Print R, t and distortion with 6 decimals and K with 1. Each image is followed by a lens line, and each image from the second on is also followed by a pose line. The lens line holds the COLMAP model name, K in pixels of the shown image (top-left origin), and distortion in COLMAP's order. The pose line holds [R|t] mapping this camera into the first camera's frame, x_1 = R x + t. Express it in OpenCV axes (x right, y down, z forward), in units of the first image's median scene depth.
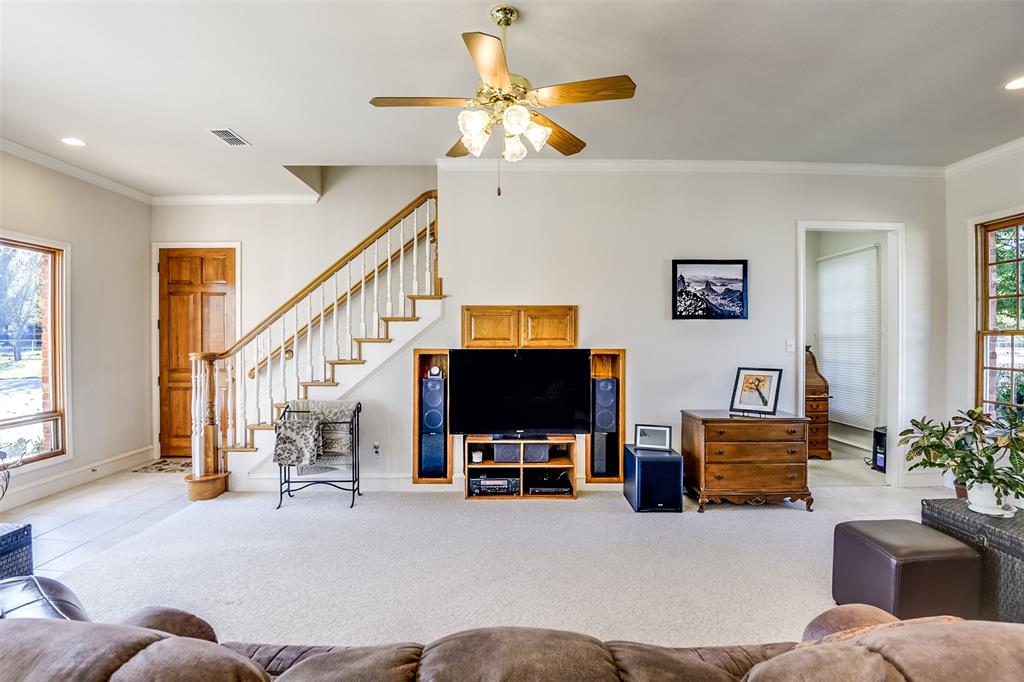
lens RADIAL K [[469.2, 0, 506.2], [0, 469.2, 342.3], [0, 0, 1]] dist [-0.011580, -0.024295]
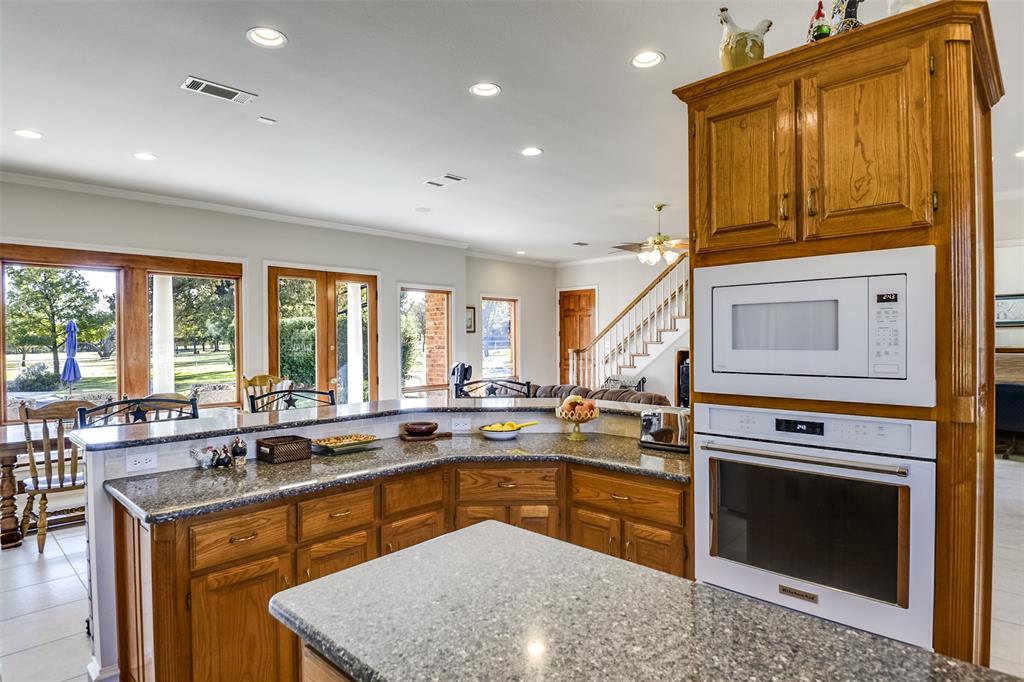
lens RADIAL K [[554.8, 0, 512.0], [0, 554.8, 341.0], [0, 0, 1]] dist [-0.027324, -0.000588]
pose [[0.716781, -0.001297, -0.697297, 0.768547], [0.001270, 0.999999, -0.000554, -0.011029], [0.697297, -0.000488, 0.716782, -0.837509]]
